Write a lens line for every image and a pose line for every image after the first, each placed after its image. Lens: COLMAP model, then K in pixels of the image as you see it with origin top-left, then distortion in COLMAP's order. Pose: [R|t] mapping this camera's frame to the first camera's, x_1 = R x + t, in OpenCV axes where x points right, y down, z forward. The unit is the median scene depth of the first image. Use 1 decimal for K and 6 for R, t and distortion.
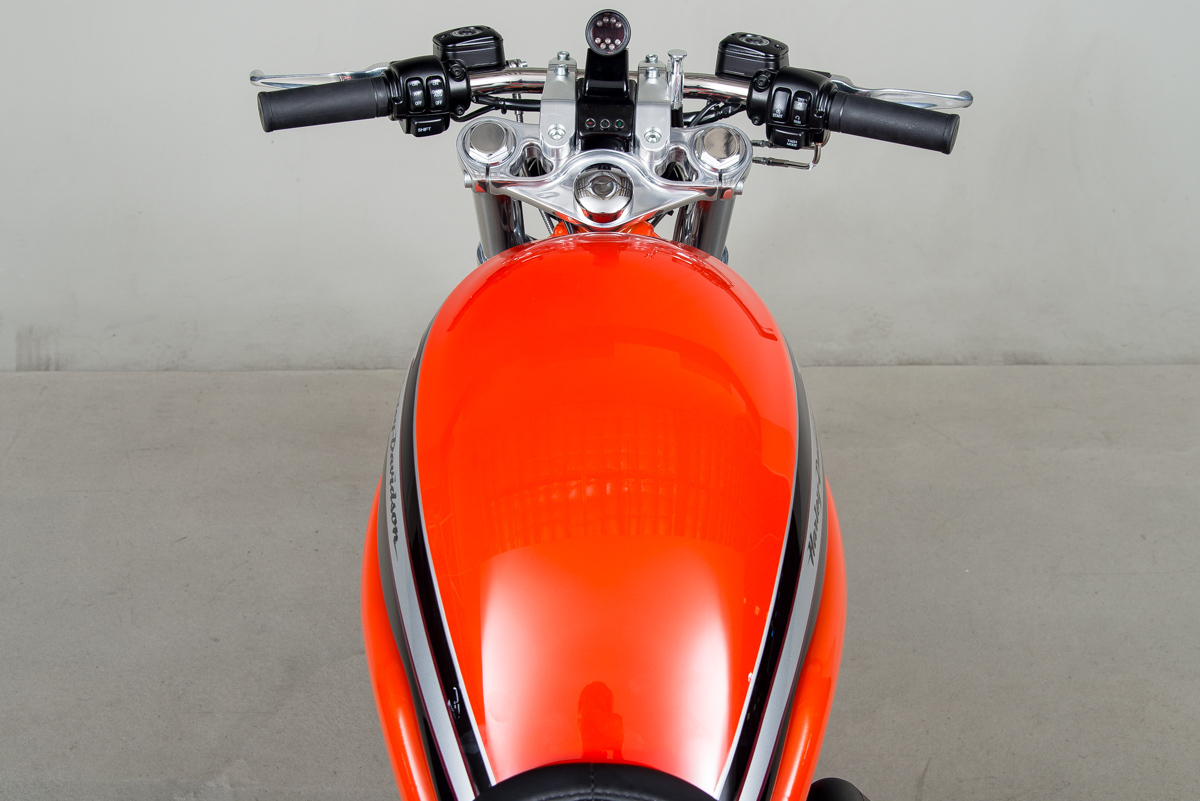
lens RADIAL K [[1268.0, 0, 593.2], [0, 1268.0, 402.5], [0, 0, 1]] dist [0.021611, 0.000000]
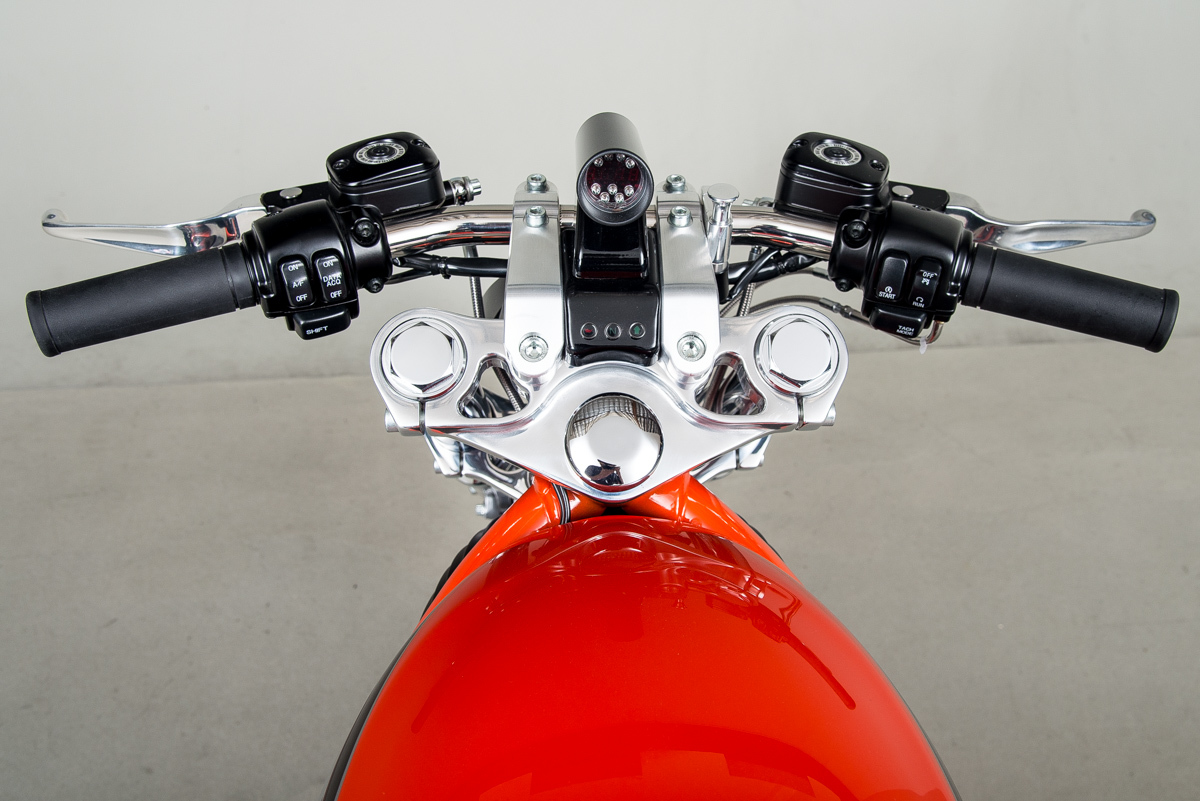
lens RADIAL K [[1106.4, 0, 610.4], [0, 1106.4, 397.8], [0, 0, 1]] dist [0.020510, 0.000000]
pose [[0.998383, -0.037739, 0.042509, -0.014550], [0.031839, 0.990766, 0.131791, -0.241662], [-0.047091, -0.130224, 0.990366, 0.444188]]
